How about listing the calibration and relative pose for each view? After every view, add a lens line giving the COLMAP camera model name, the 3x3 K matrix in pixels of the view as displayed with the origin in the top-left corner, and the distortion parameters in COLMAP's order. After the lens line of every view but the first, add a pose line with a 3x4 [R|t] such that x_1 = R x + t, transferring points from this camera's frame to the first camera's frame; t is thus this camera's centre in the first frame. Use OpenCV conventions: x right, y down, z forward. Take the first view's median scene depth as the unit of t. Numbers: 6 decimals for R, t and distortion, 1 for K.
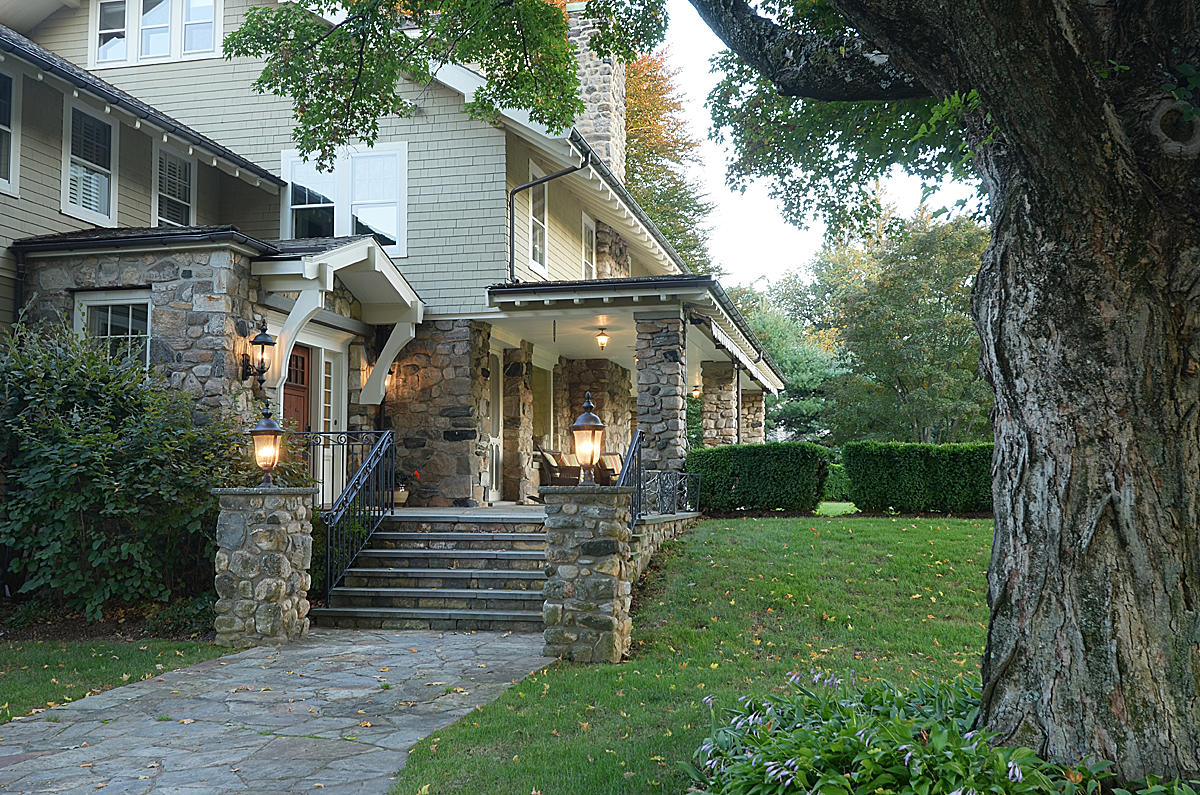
lens RADIAL K [[1197.7, 0, 599.5], [0, 1197.7, 397.4], [0, 0, 1]] dist [-0.000492, 0.000000]
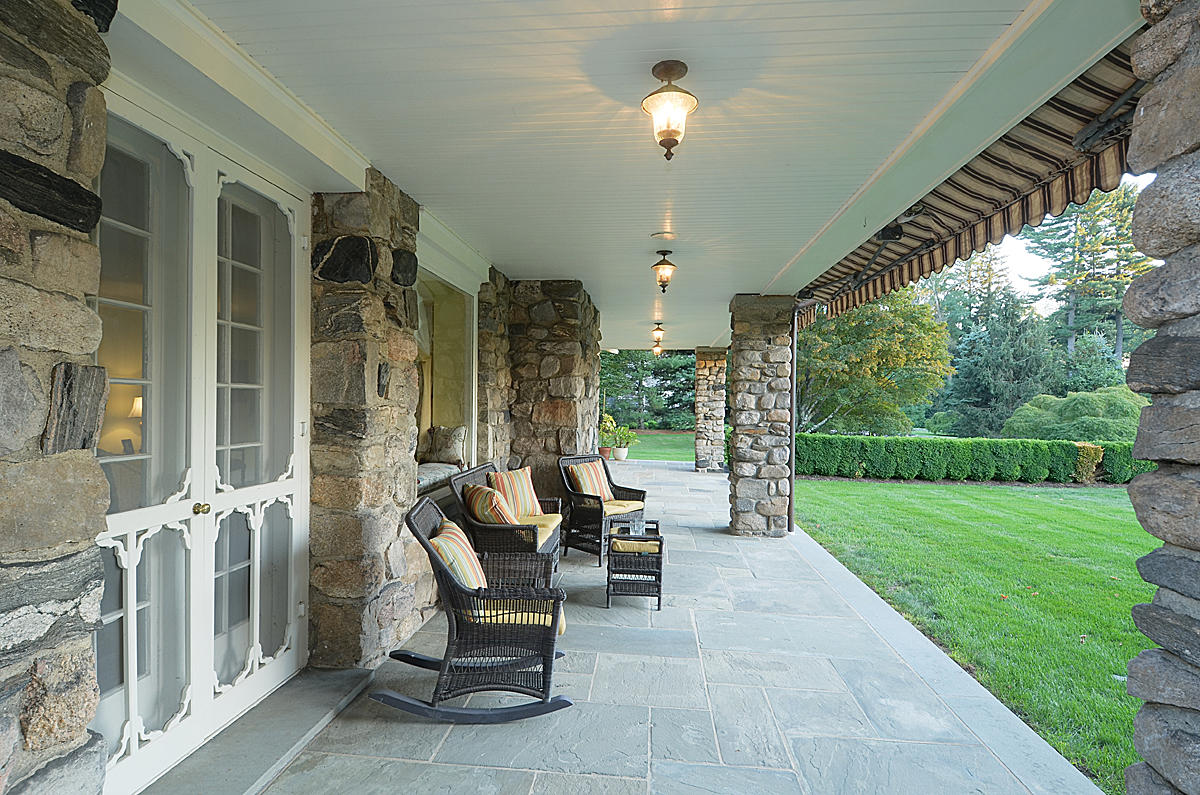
lens RADIAL K [[626.8, 0, 598.6], [0, 626.8, 400.5], [0, 0, 1]] dist [0.003126, 0.000076]
pose [[0.990723, 0.012597, 0.135313, -0.023452], [-0.022864, 0.996952, 0.074597, 0.000350], [-0.133961, -0.076999, 0.987991, 0.718081]]
